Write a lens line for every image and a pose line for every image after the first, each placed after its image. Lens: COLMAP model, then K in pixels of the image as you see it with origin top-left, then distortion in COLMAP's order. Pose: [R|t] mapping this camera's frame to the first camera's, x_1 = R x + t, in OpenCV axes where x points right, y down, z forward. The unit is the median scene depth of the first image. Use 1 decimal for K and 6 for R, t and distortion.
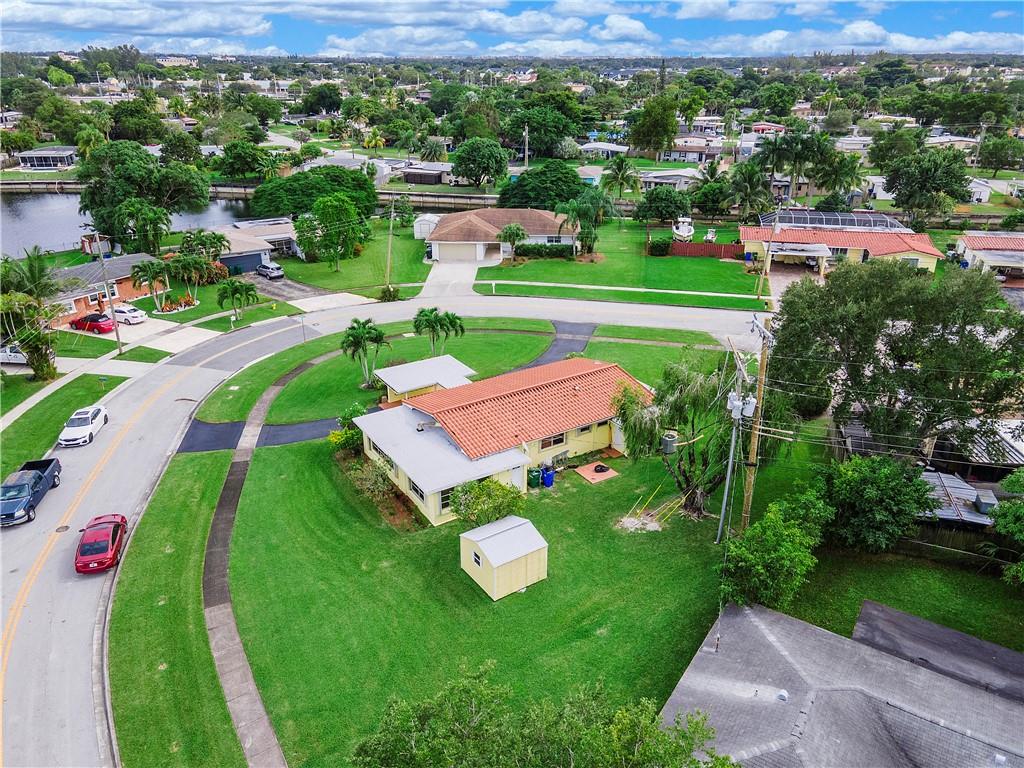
lens RADIAL K [[746.5, 0, 510.7], [0, 746.5, 381.2], [0, 0, 1]] dist [0.024694, 0.009174]
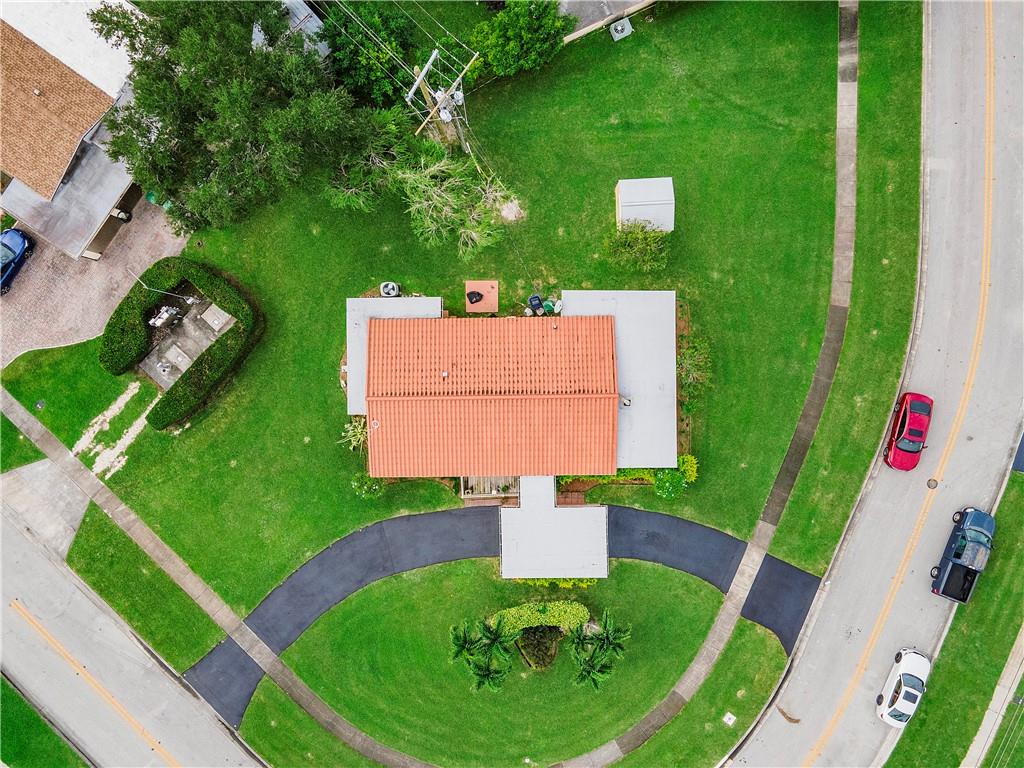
lens RADIAL K [[746.5, 0, 509.6], [0, 746.5, 385.4], [0, 0, 1]] dist [0.024694, 0.009174]
pose [[-0.848579, -0.529059, 0.003153, 0.014376], [0.218562, -0.345121, 0.912755, -0.770510], [-0.481813, 0.775234, 0.408495, 0.612673]]
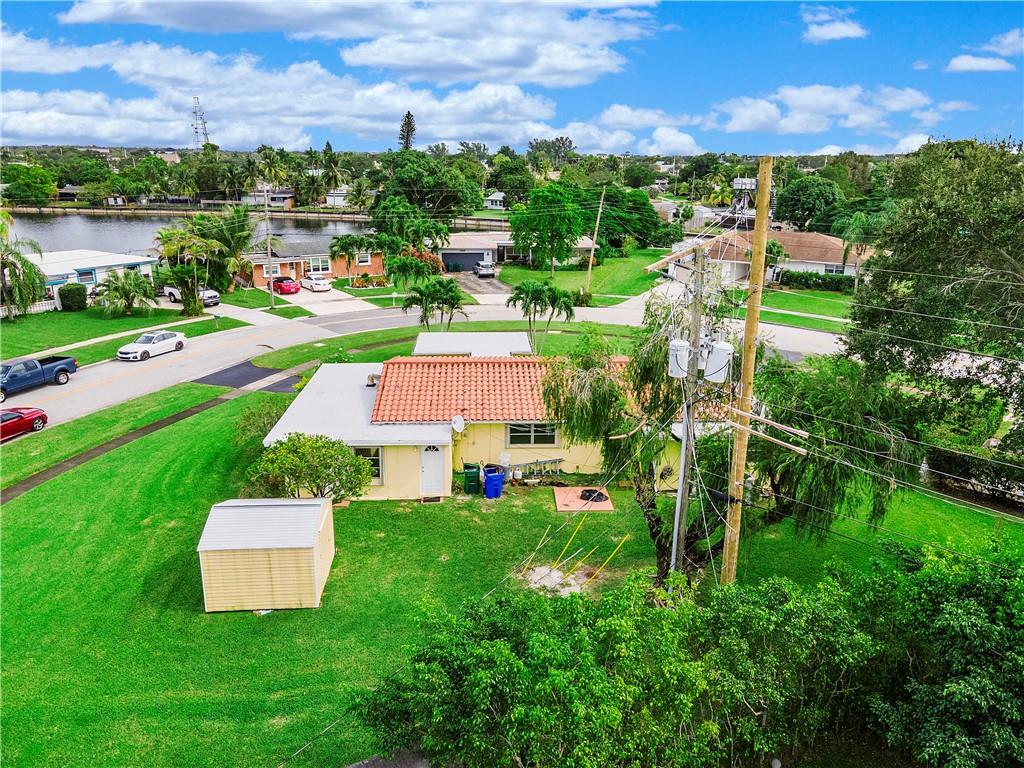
lens RADIAL K [[746.5, 0, 508.7], [0, 746.5, 375.7], [0, 0, 1]] dist [0.024694, 0.009174]
pose [[0.860643, 0.146009, -0.487826, 0.316463], [-0.206067, 0.975926, -0.071453, 0.074385], [0.465649, 0.162021, 0.870012, 0.400005]]
